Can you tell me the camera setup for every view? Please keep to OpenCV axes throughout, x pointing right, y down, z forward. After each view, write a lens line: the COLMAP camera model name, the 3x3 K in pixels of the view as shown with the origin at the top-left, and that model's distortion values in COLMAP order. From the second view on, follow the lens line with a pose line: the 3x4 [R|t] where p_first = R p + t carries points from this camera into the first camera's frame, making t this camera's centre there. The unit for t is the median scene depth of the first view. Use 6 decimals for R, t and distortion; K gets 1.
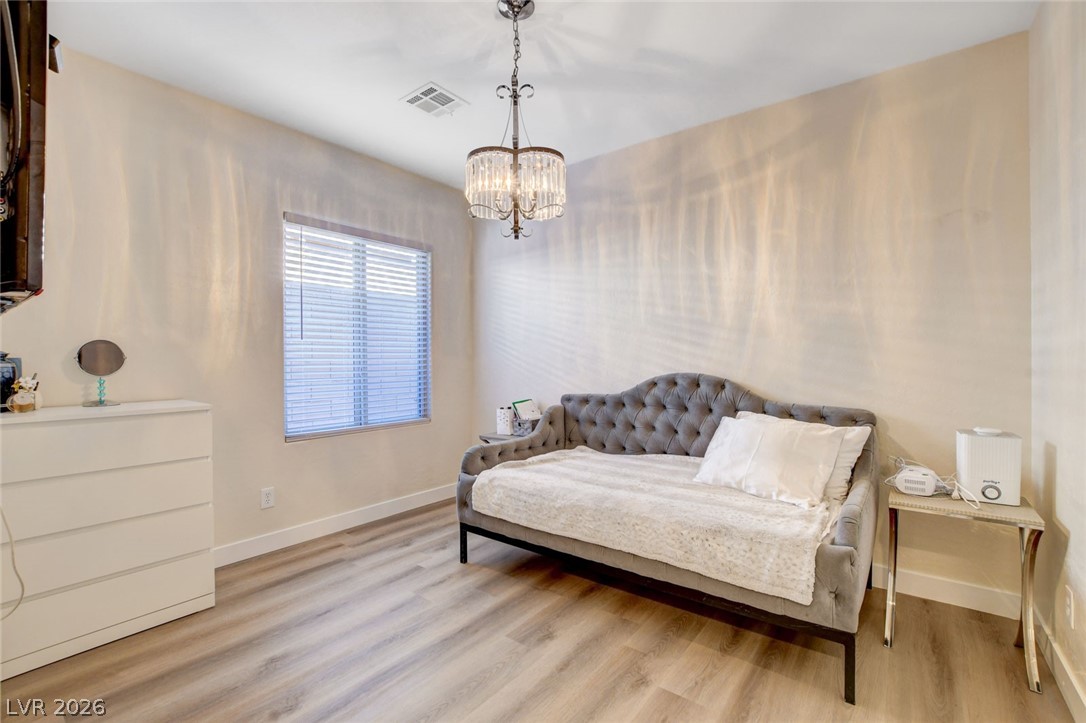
lens RADIAL K [[481.0, 0, 543.0], [0, 481.0, 361.5], [0, 0, 1]] dist [-0.025606, 0.005478]
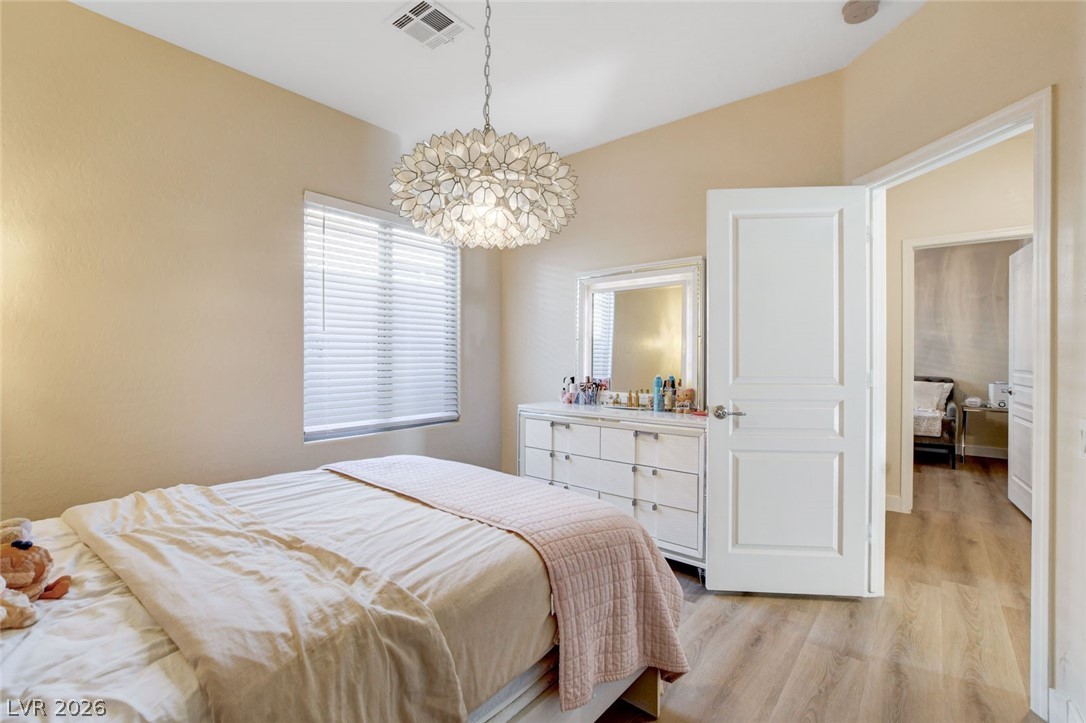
lens RADIAL K [[485.6, 0, 541.2], [0, 485.6, 354.3], [0, 0, 1]] dist [-0.022372, 0.005780]
pose [[0.999631, 0.005414, -0.026632, -0.953730], [-0.005411, 0.999985, 0.000200, -0.001453], [0.026632, -0.000056, 0.999645, -1.065606]]
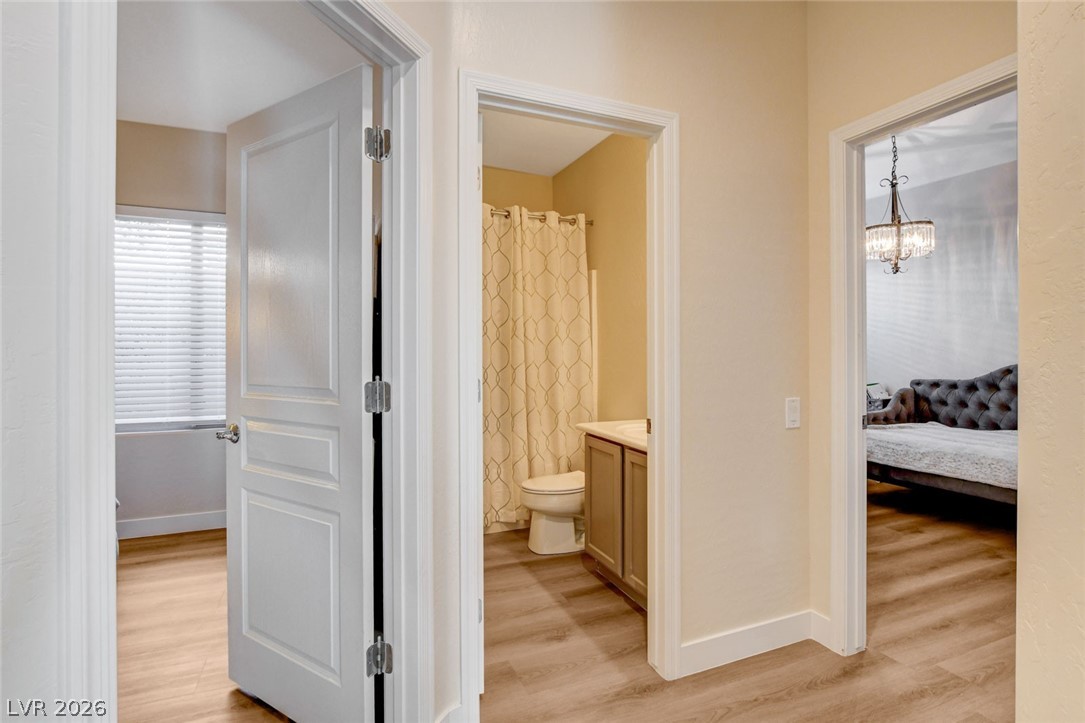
lens RADIAL K [[521.2, 0, 539.6], [0, 521.2, 351.8], [0, 0, 1]] dist [-0.017434, 0.000250]
pose [[0.867857, -0.001077, -0.496813, -0.138586], [0.000594, 0.999999, -0.001130, 0.000315], [0.496814, 0.000685, 0.867857, -0.648097]]
